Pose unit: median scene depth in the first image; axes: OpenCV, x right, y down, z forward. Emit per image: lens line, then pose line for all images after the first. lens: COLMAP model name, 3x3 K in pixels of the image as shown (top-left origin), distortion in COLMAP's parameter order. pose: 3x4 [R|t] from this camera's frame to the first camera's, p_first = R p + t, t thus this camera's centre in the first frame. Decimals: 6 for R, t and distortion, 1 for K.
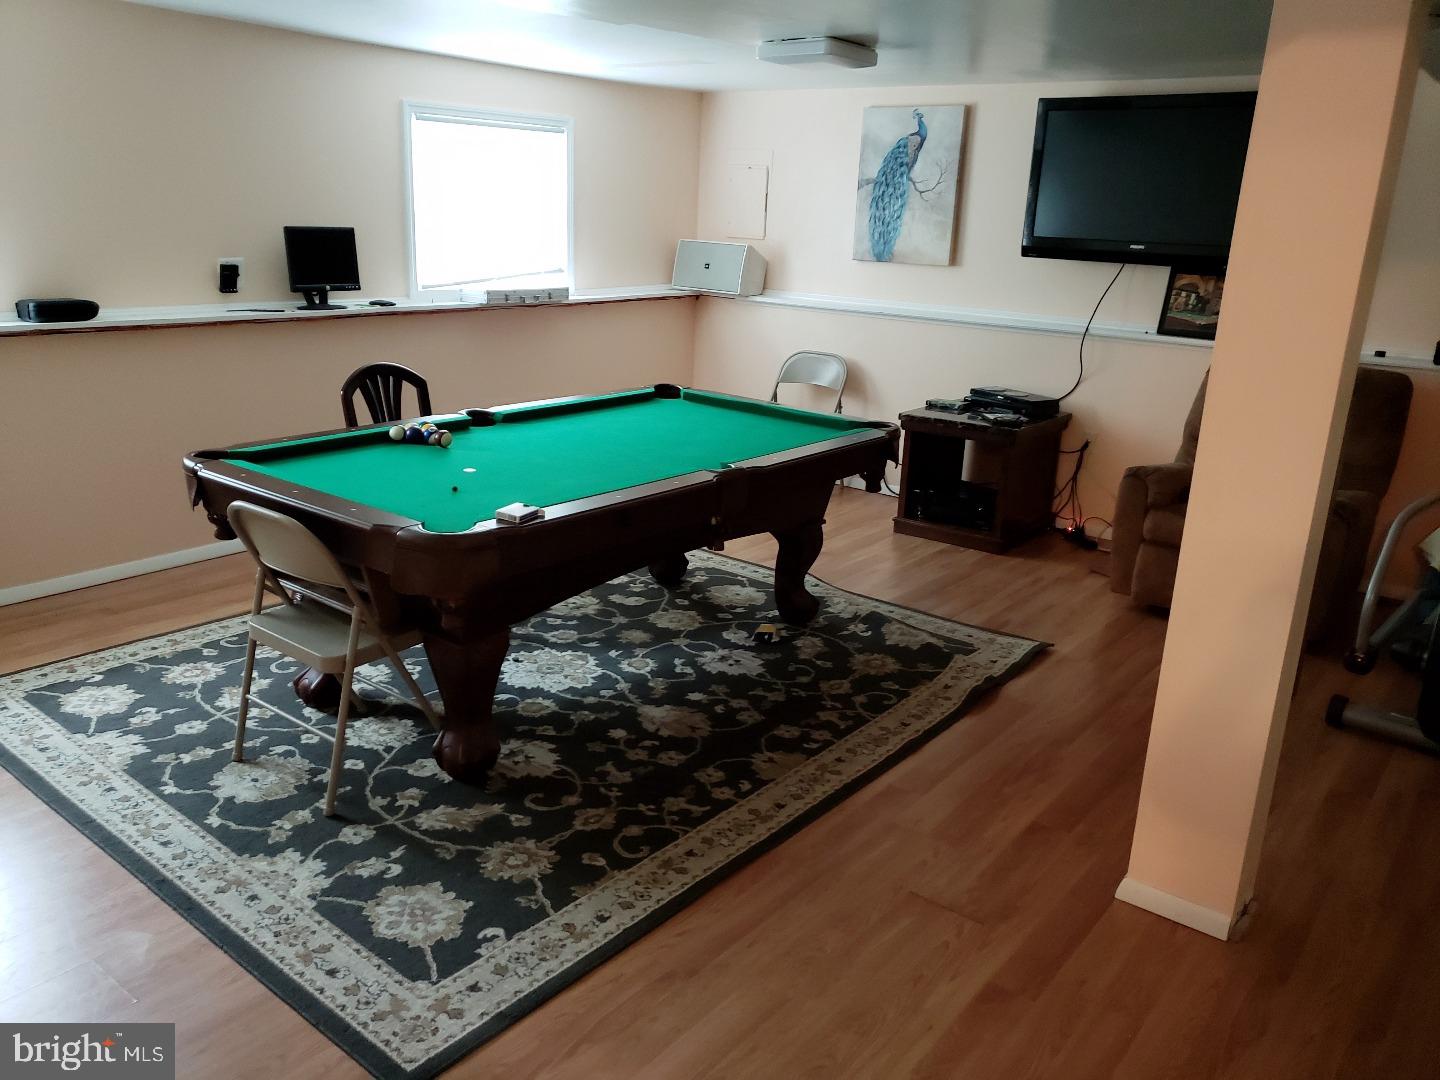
lens RADIAL K [[1111.6, 0, 715.0], [0, 1111.6, 535.9], [0, 0, 1]] dist [0.020906, -0.014055]
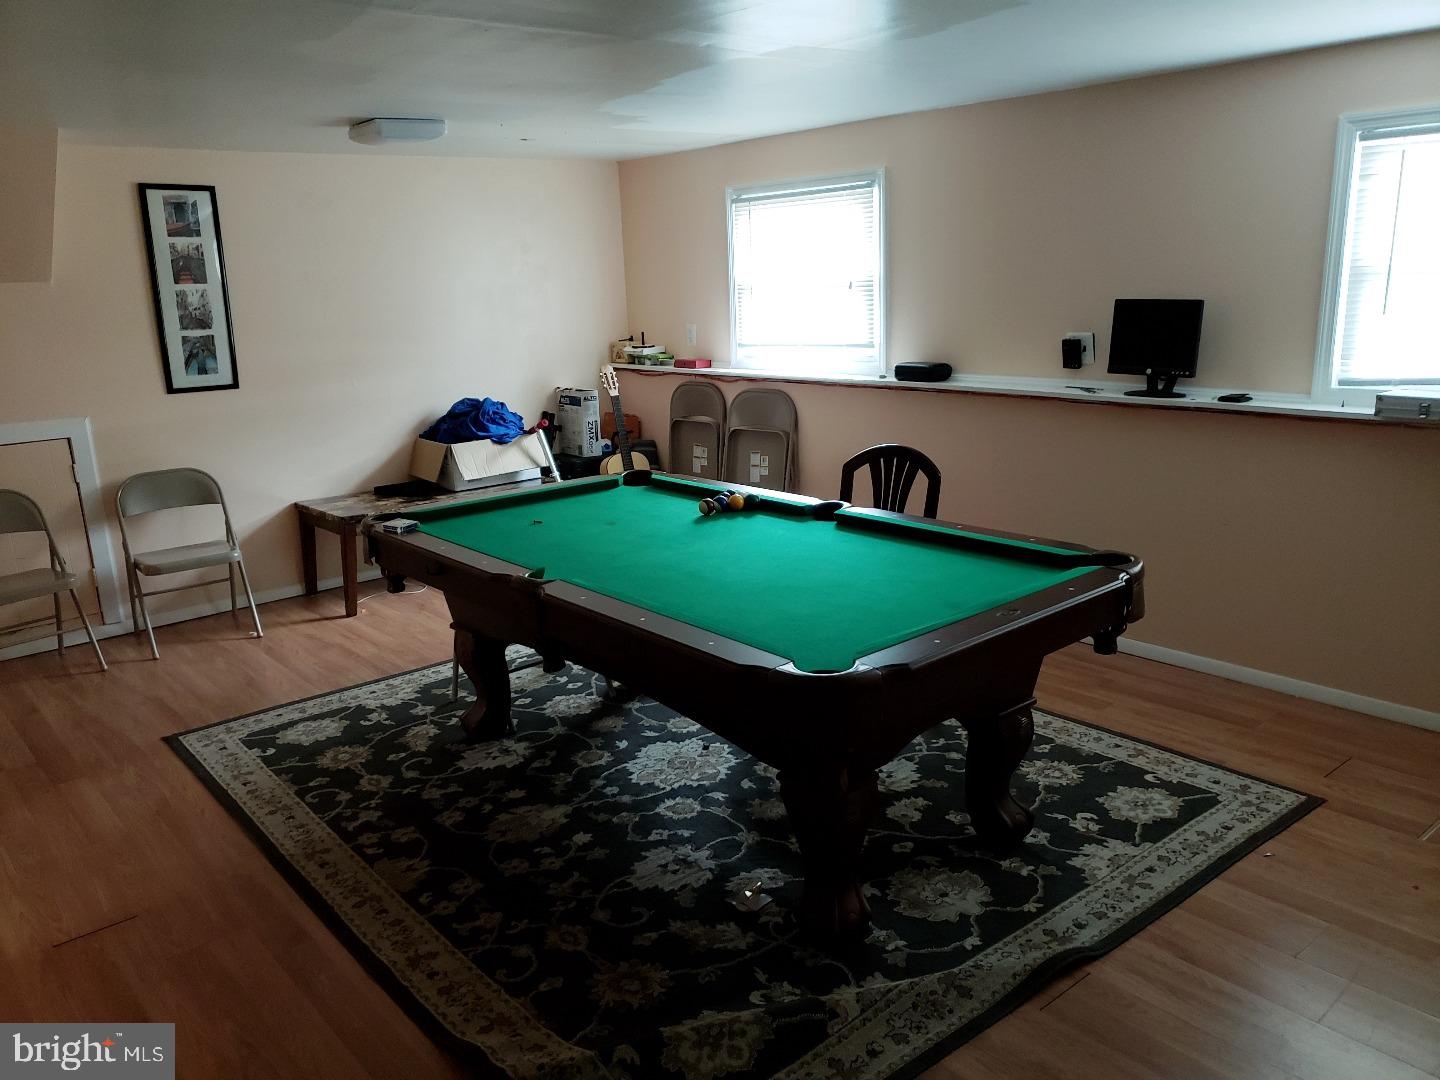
lens RADIAL K [[1111.6, 0, 714.5], [0, 1111.6, 546.3], [0, 0, 1]] dist [0.020906, -0.014055]
pose [[-0.198665, 0.216197, -0.955924, 0.793722], [-0.245439, 0.933310, 0.262091, -0.344898], [0.948837, 0.286689, -0.132353, 1.208143]]
